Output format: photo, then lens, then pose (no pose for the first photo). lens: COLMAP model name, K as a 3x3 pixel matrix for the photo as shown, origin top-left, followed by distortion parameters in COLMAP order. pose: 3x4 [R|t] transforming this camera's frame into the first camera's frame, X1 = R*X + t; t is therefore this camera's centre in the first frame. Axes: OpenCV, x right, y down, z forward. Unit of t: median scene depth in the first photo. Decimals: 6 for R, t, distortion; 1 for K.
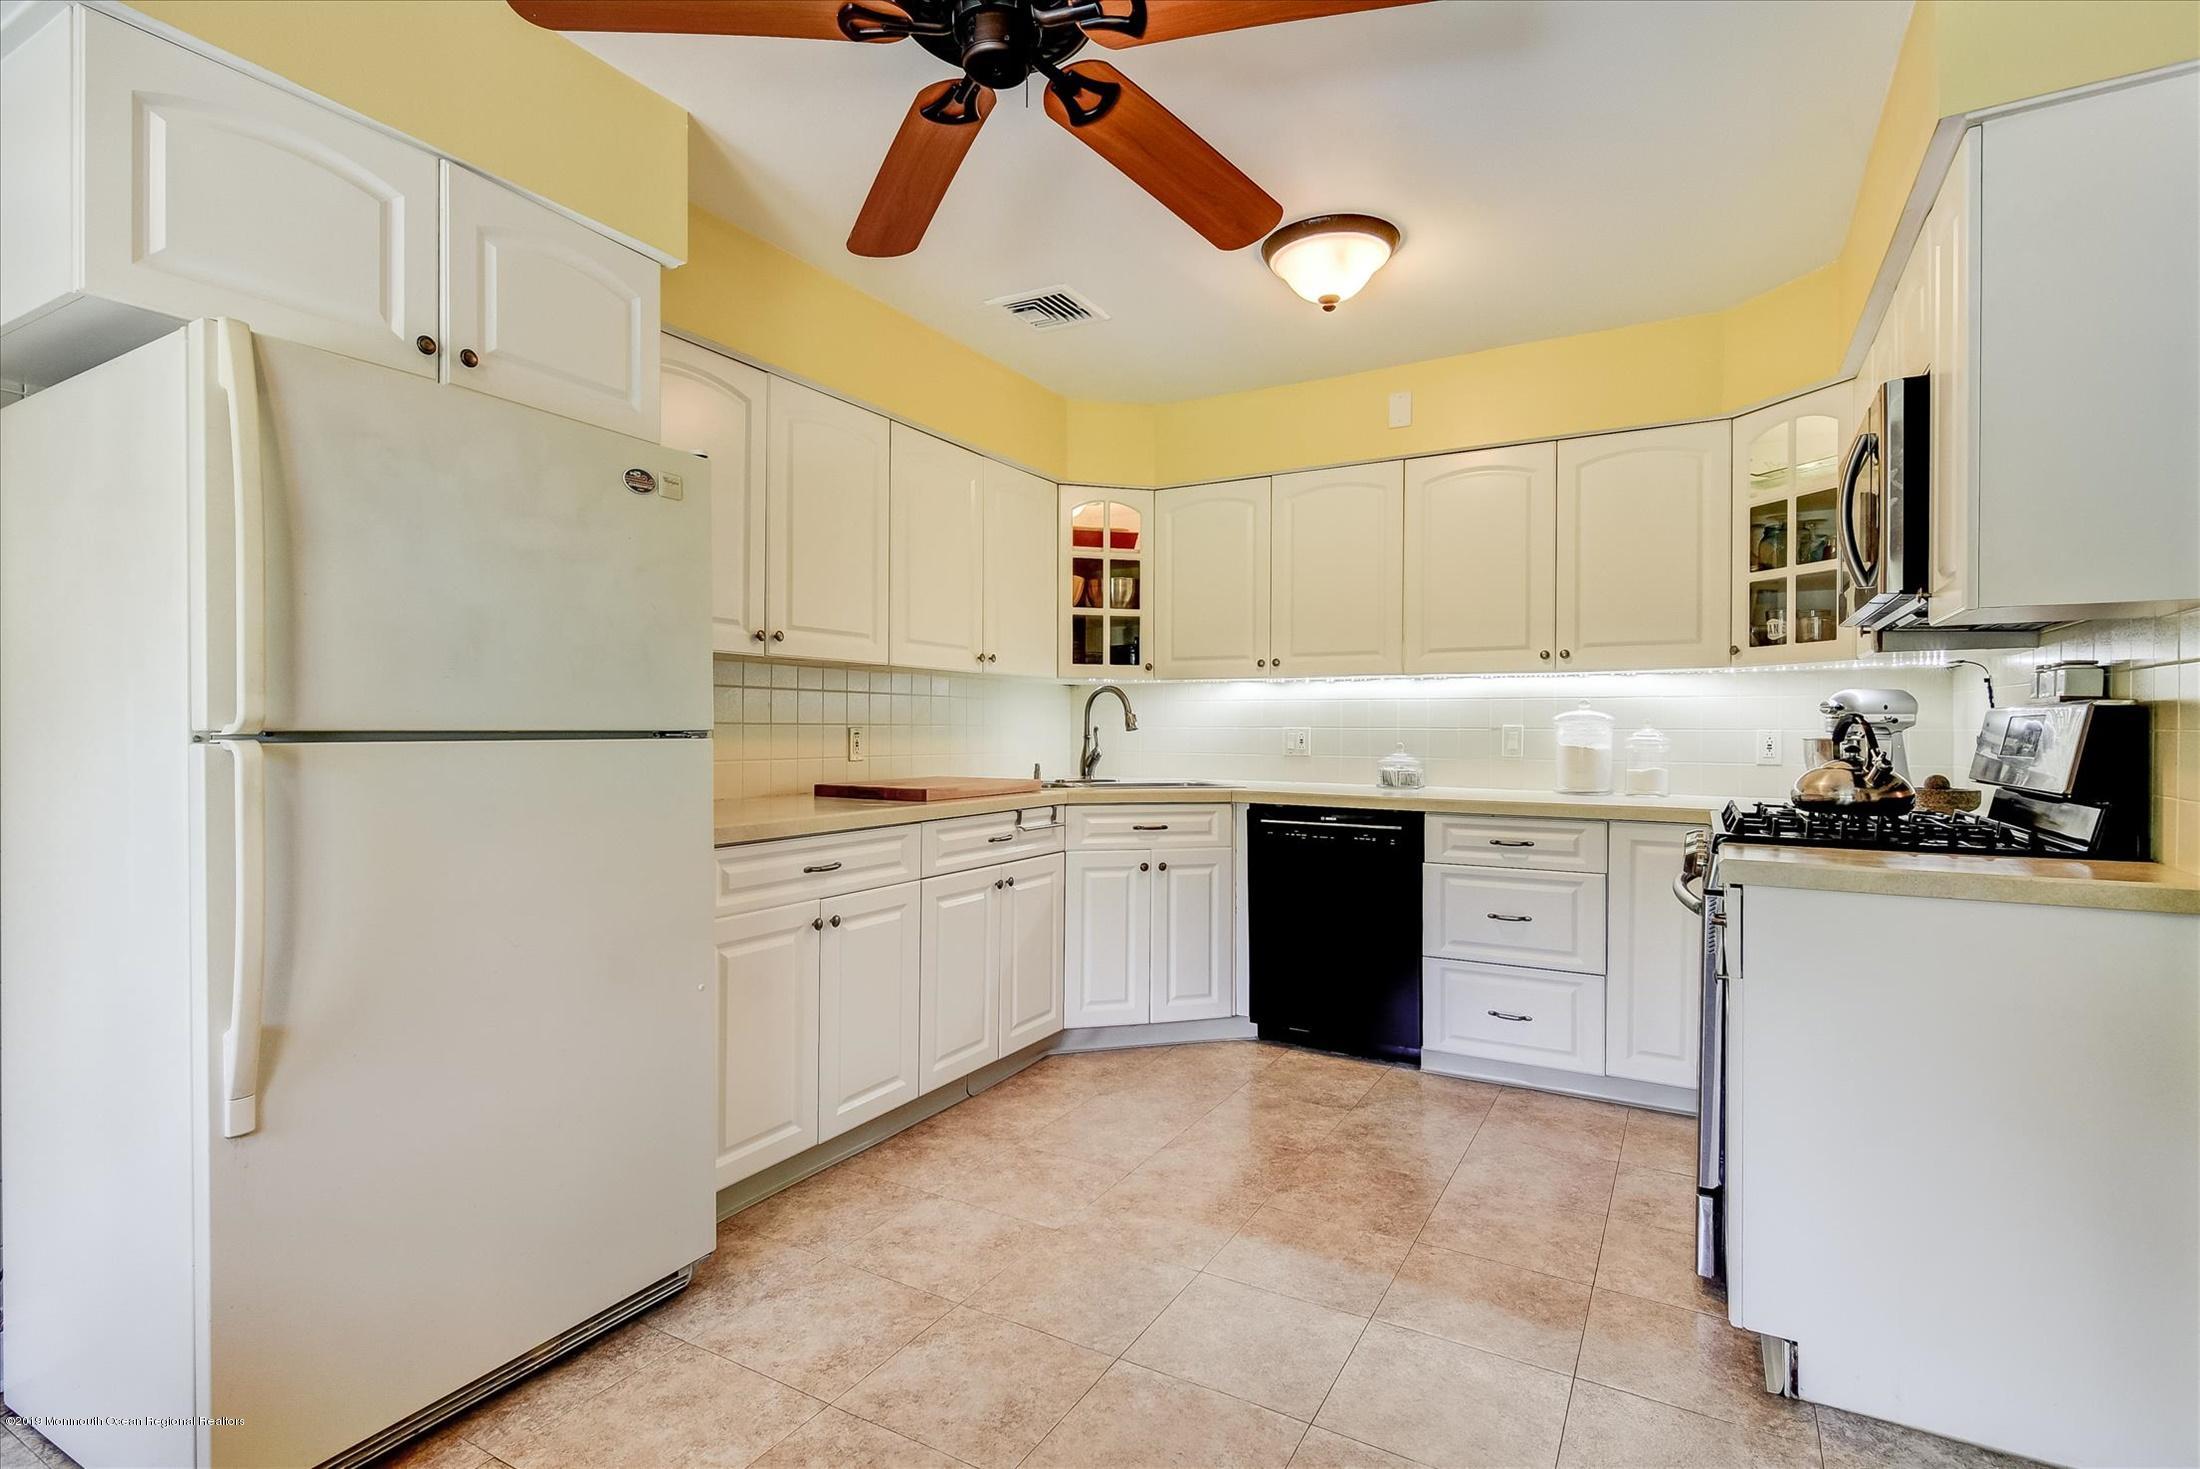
lens RADIAL K [[1044.1, 0, 1109.0], [0, 1044.1, 729.0], [0, 0, 1]] dist [-0.014717, -0.000282]
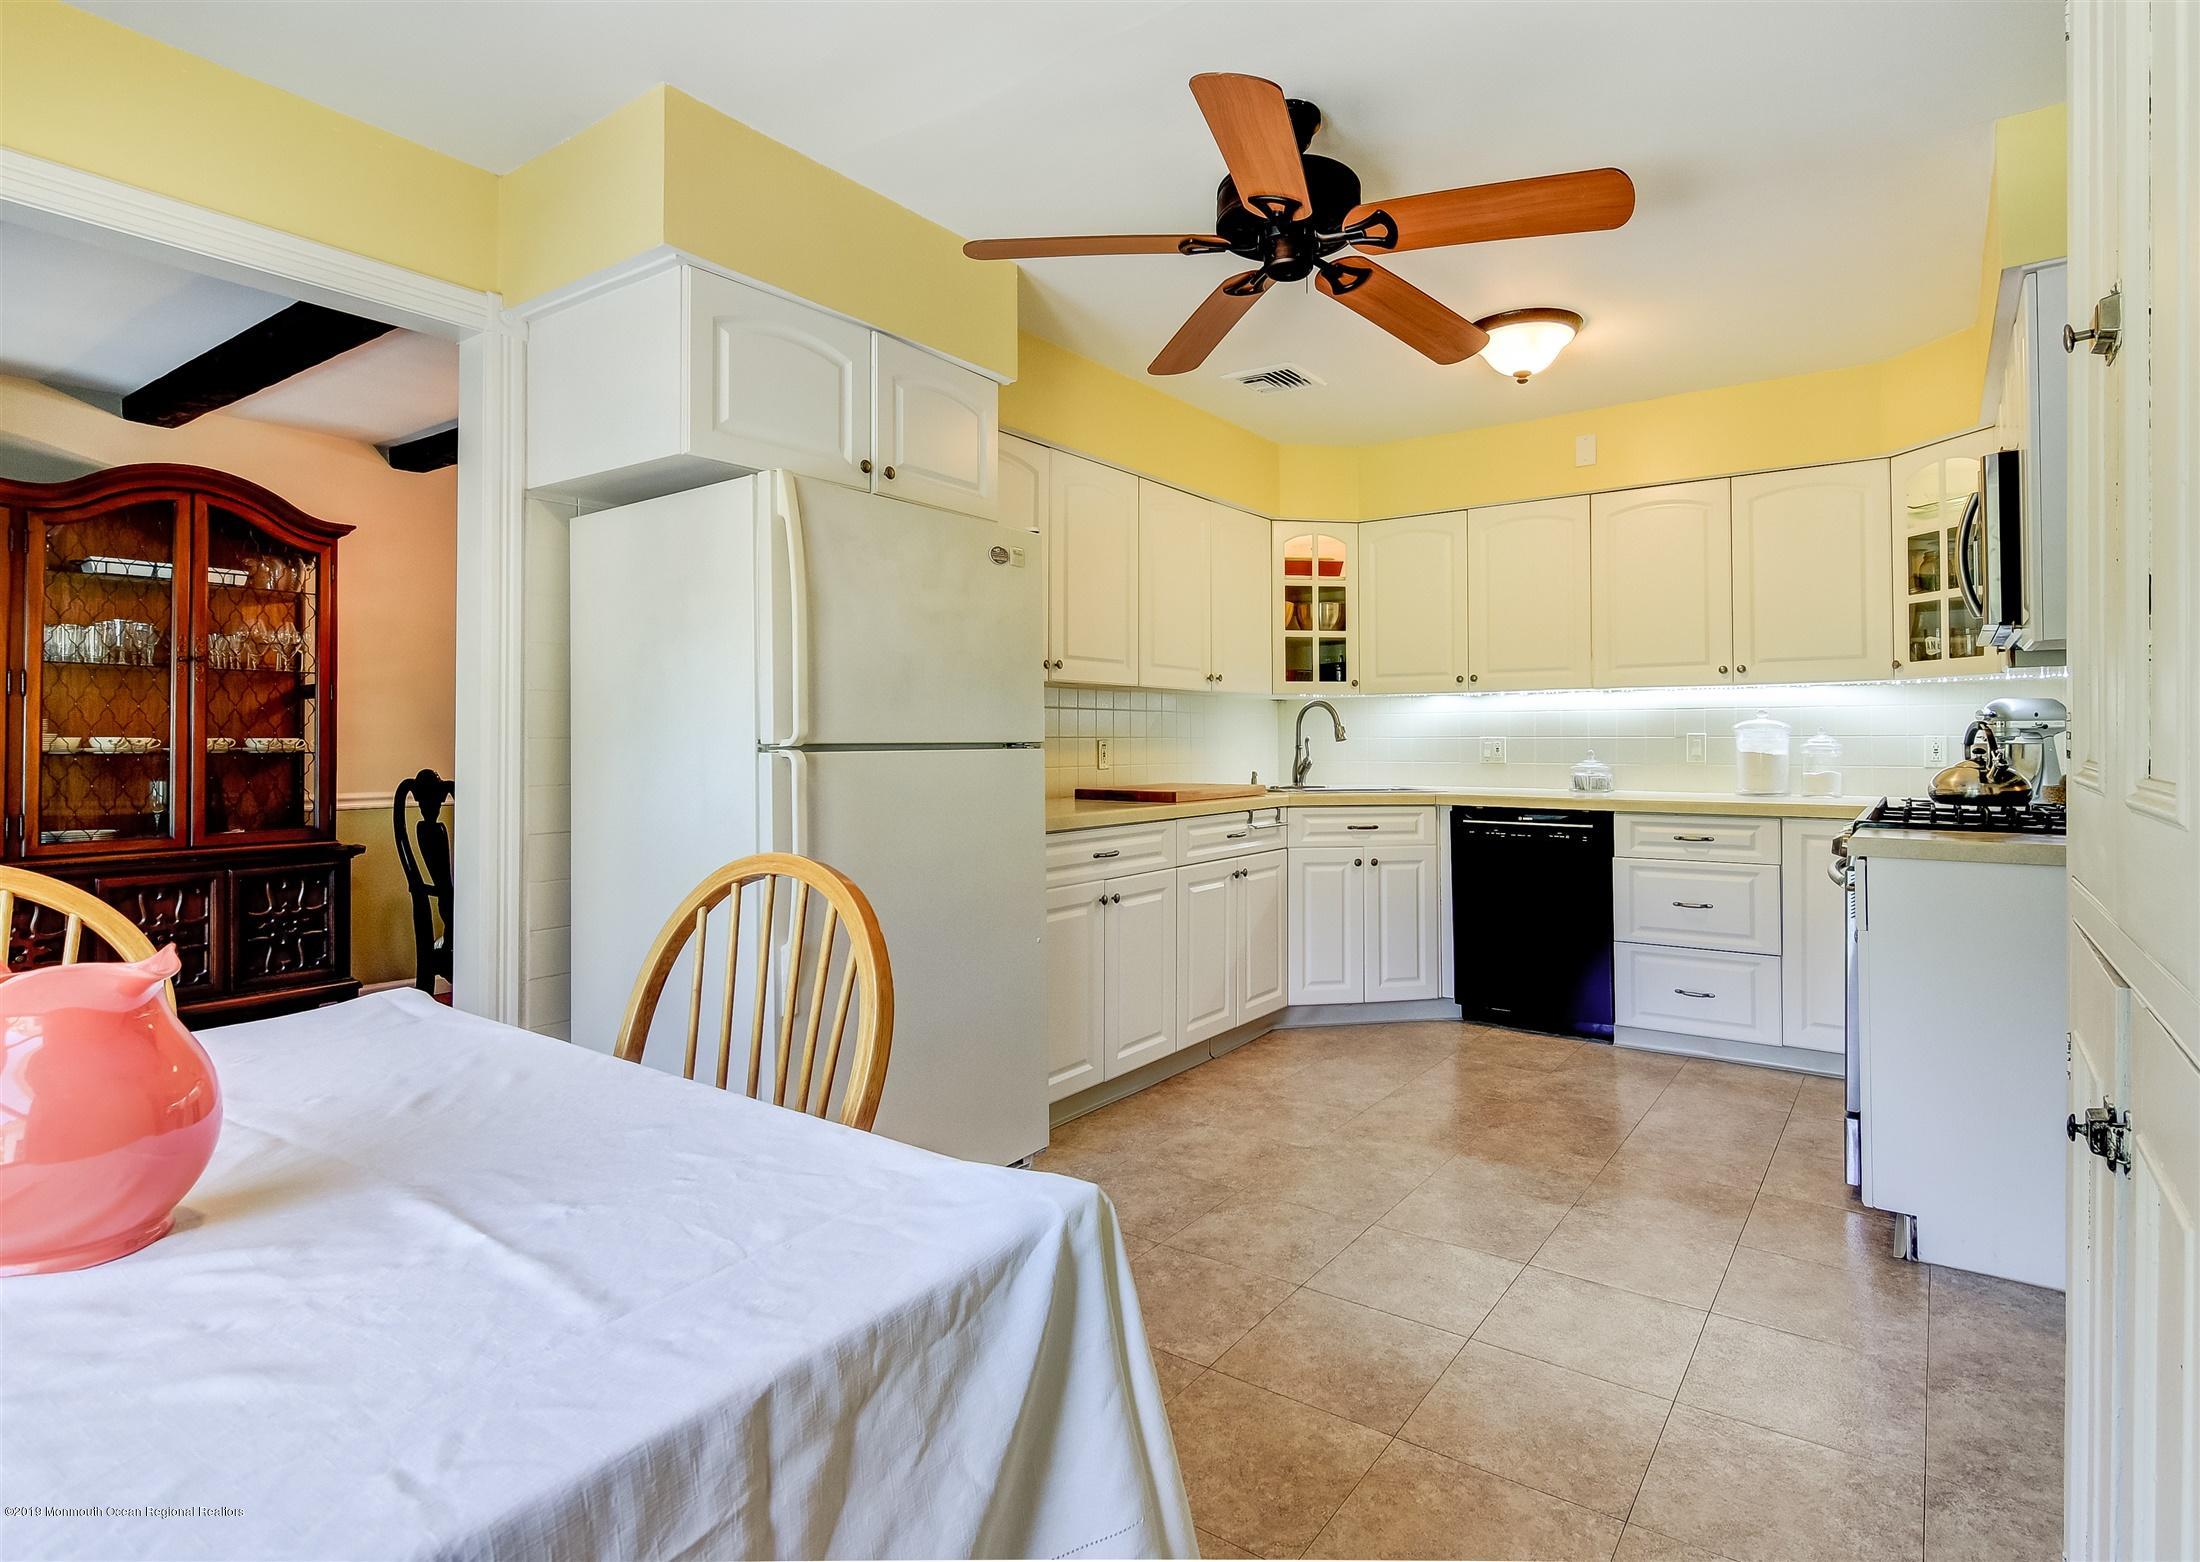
lens RADIAL K [[1114.9, 0, 1172.7], [0, 1114.9, 716.8], [0, 0, 1]] dist [-0.015738, -0.000494]
pose [[0.996060, -0.009218, -0.088207, -0.071817], [0.007267, 0.999722, -0.022413, 0.001347], [0.088389, 0.021683, 0.995850, -0.267448]]
